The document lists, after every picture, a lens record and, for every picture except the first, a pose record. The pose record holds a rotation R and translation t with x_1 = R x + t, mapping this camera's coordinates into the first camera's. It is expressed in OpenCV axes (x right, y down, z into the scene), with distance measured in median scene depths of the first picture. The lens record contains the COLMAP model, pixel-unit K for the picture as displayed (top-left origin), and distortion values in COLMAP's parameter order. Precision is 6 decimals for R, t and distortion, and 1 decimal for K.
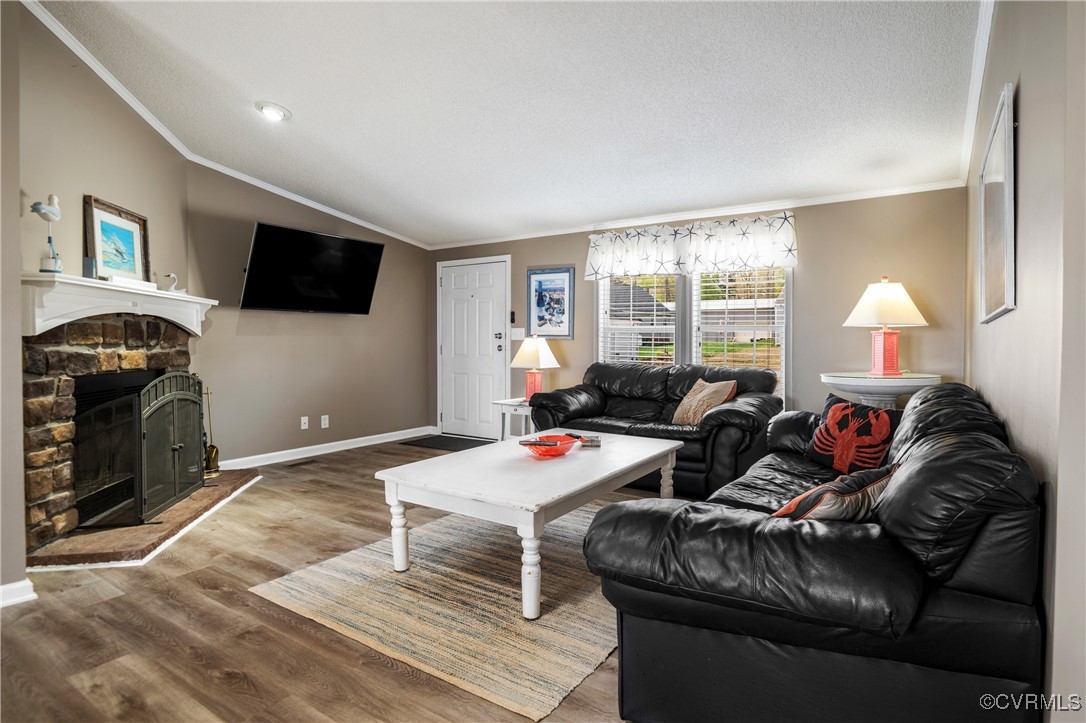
lens RADIAL K [[565.7, 0, 558.1], [0, 565.7, 340.3], [0, 0, 1]] dist [0.004226, -0.002902]
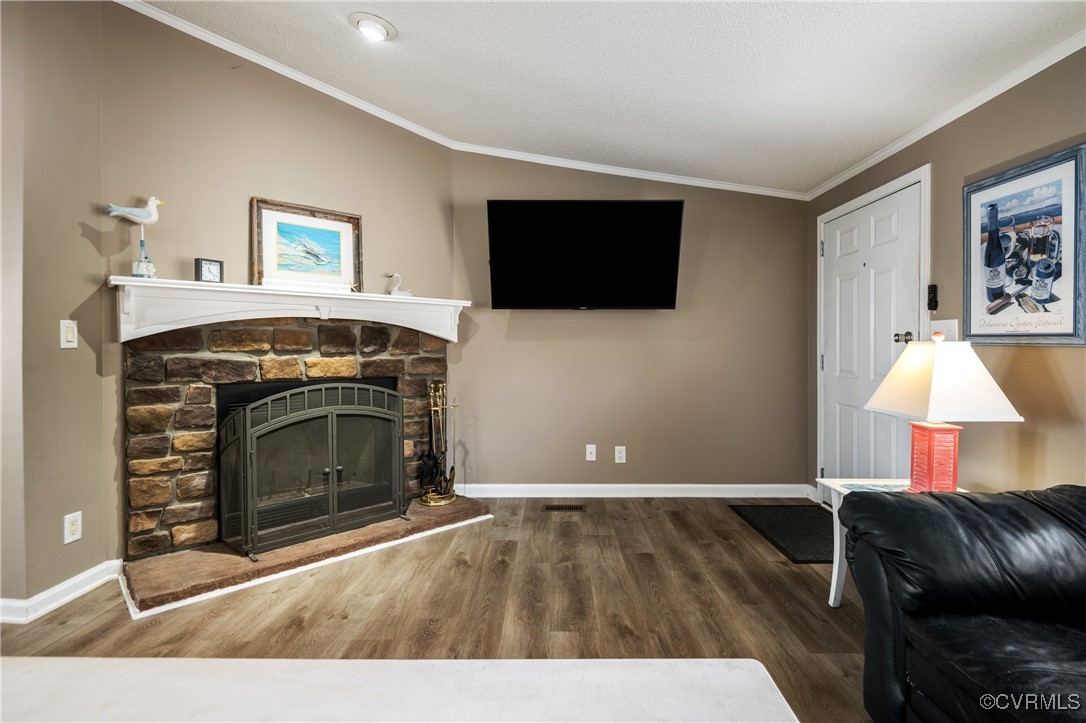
lens RADIAL K [[520.5, 0, 551.7], [0, 520.5, 347.5], [0, 0, 1]] dist [-0.000327, -0.003027]
pose [[0.546554, 0.004150, -0.837414, 0.127705], [0.000584, 0.999986, 0.005337, -0.002126], [0.837424, -0.003406, 0.546543, 0.608117]]
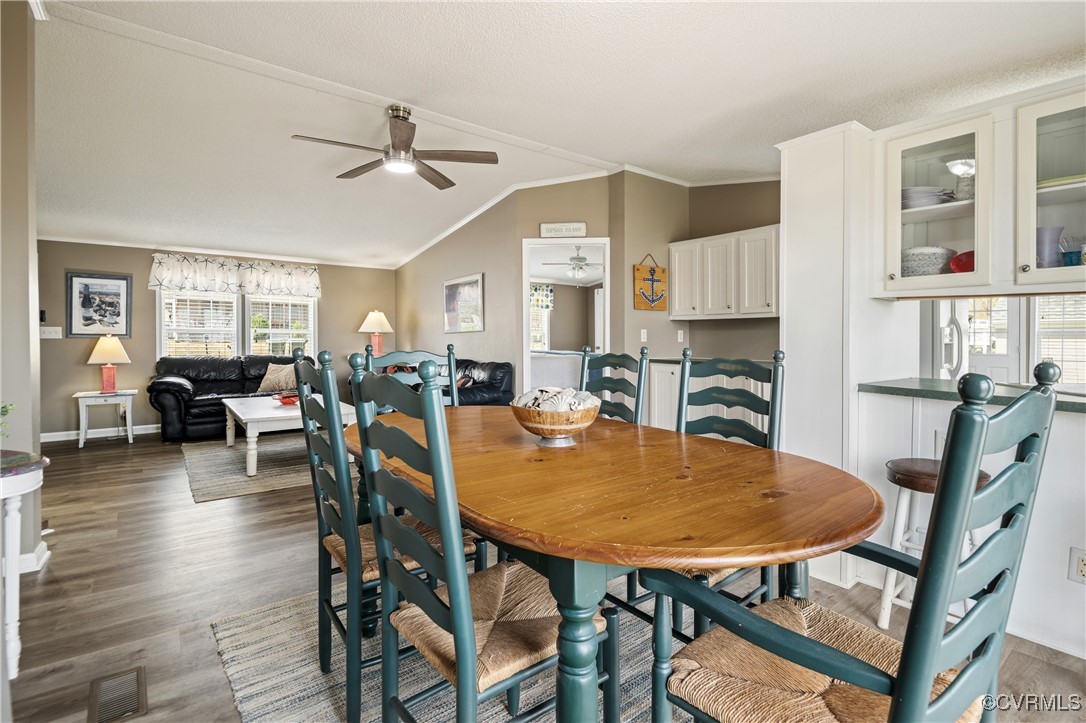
lens RADIAL K [[511.9, 0, 552.2], [0, 511.9, 337.8], [0, 0, 1]] dist [-0.004454, -0.002770]
pose [[0.323524, -0.002051, 0.946218, -0.776808], [-0.002469, 0.999992, 0.003012, -0.008037], [-0.946217, -0.003311, 0.323516, -0.190998]]
